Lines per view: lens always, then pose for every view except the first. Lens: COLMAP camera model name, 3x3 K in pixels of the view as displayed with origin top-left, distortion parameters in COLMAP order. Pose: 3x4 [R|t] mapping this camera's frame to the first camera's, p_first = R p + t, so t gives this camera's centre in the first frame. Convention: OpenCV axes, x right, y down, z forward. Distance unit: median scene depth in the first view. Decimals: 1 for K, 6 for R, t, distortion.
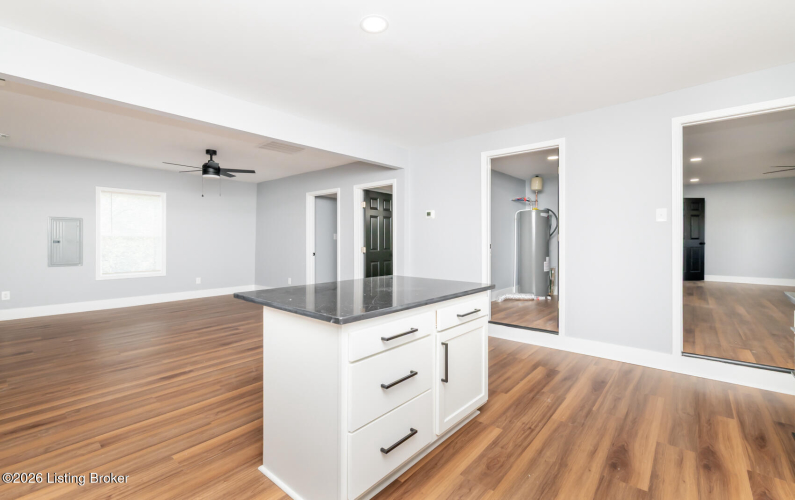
lens RADIAL K [[343.8, 0, 401.3], [0, 343.8, 248.0], [0, 0, 1]] dist [0.004235, -0.000435]
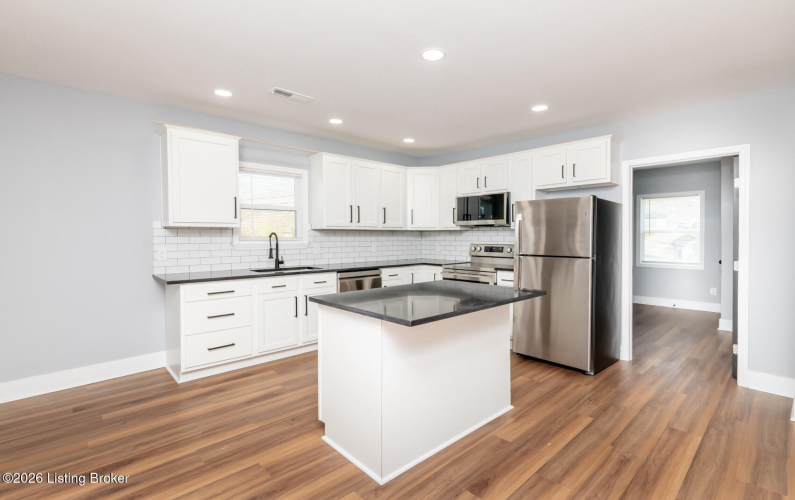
lens RADIAL K [[367.0, 0, 402.6], [0, 367.0, 242.4], [0, 0, 1]] dist [0.002756, 0.000359]
pose [[-0.993658, 0.003995, 0.112371, -0.068269], [0.008542, 0.999163, 0.040007, -0.055294], [-0.112117, 0.040713, -0.992861, 1.313441]]
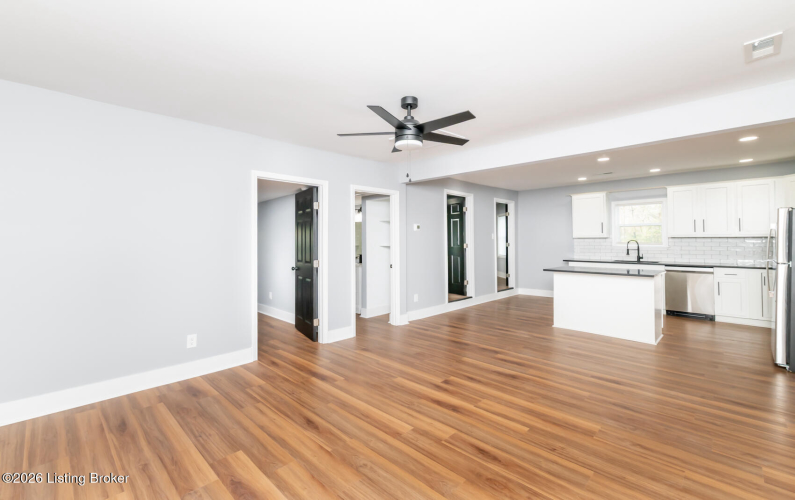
lens RADIAL K [[343.8, 0, 394.1], [0, 343.8, 237.8], [0, 0, 1]] dist [0.004235, -0.000435]
pose [[0.079651, 0.012061, 0.996750, -1.539155], [0.027250, 0.999527, -0.014272, -0.063806], [-0.996450, 0.028298, 0.079285, 1.356378]]
